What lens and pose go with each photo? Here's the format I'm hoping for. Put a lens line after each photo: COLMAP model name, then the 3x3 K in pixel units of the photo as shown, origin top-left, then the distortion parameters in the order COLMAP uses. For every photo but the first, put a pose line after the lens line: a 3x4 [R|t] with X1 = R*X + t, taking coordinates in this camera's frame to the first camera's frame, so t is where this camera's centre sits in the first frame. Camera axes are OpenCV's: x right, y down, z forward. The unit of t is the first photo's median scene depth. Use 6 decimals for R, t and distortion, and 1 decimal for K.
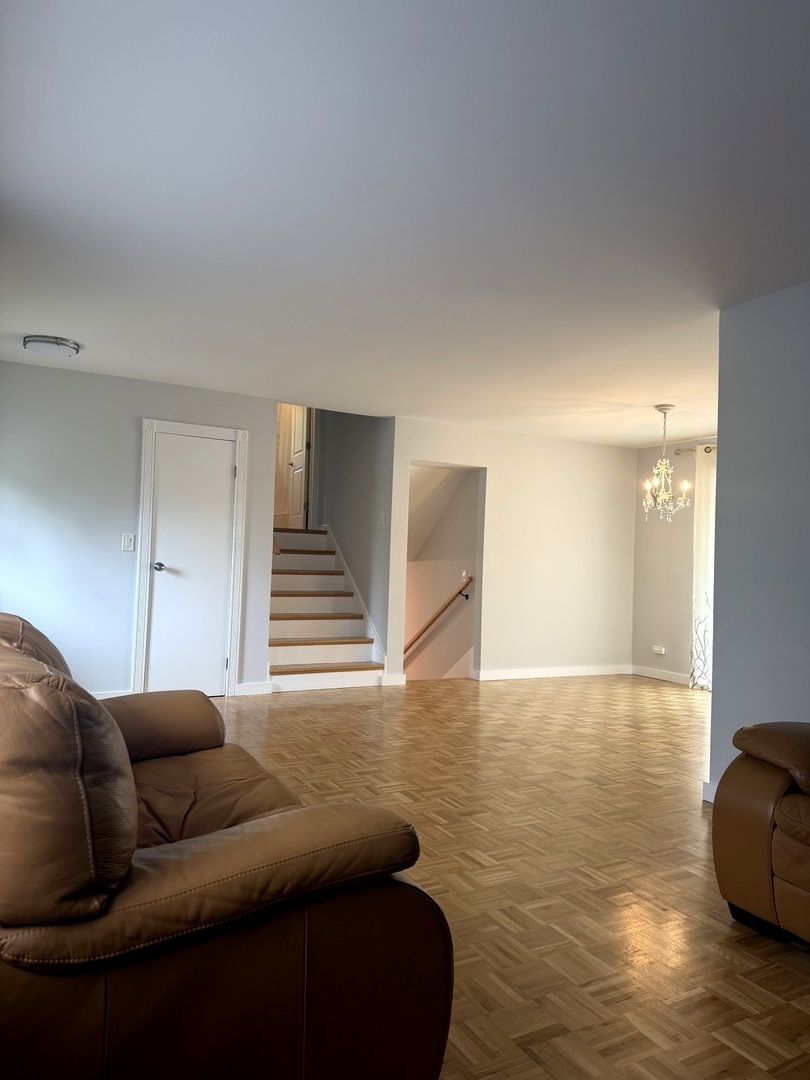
lens RADIAL K [[757.7, 0, 405.0], [0, 757.7, 540.0], [0, 0, 1]] dist [0.120750, -0.197101]
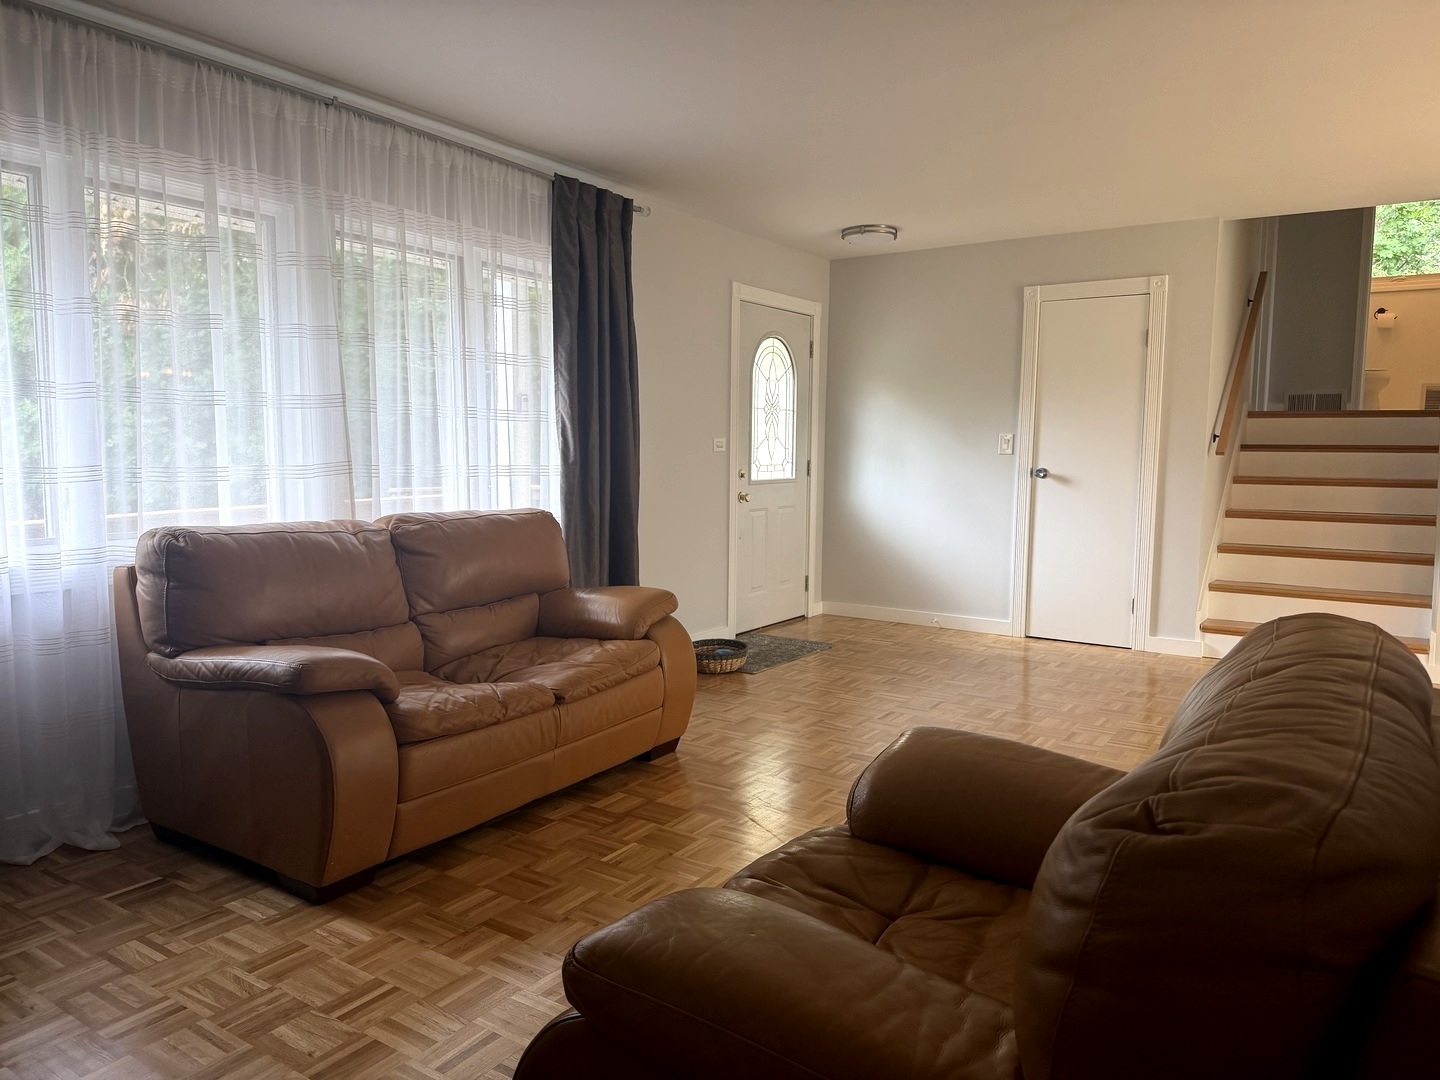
lens RADIAL K [[1010.3, 0, 711.3], [0, 1010.3, 546.2], [0, 0, 1]] dist [0.120750, -0.197101]
pose [[0.433315, 0.064601, -0.898924, 0.489991], [0.031120, 0.995760, 0.086560, 0.007771], [0.900705, -0.065482, 0.429467, 0.226382]]
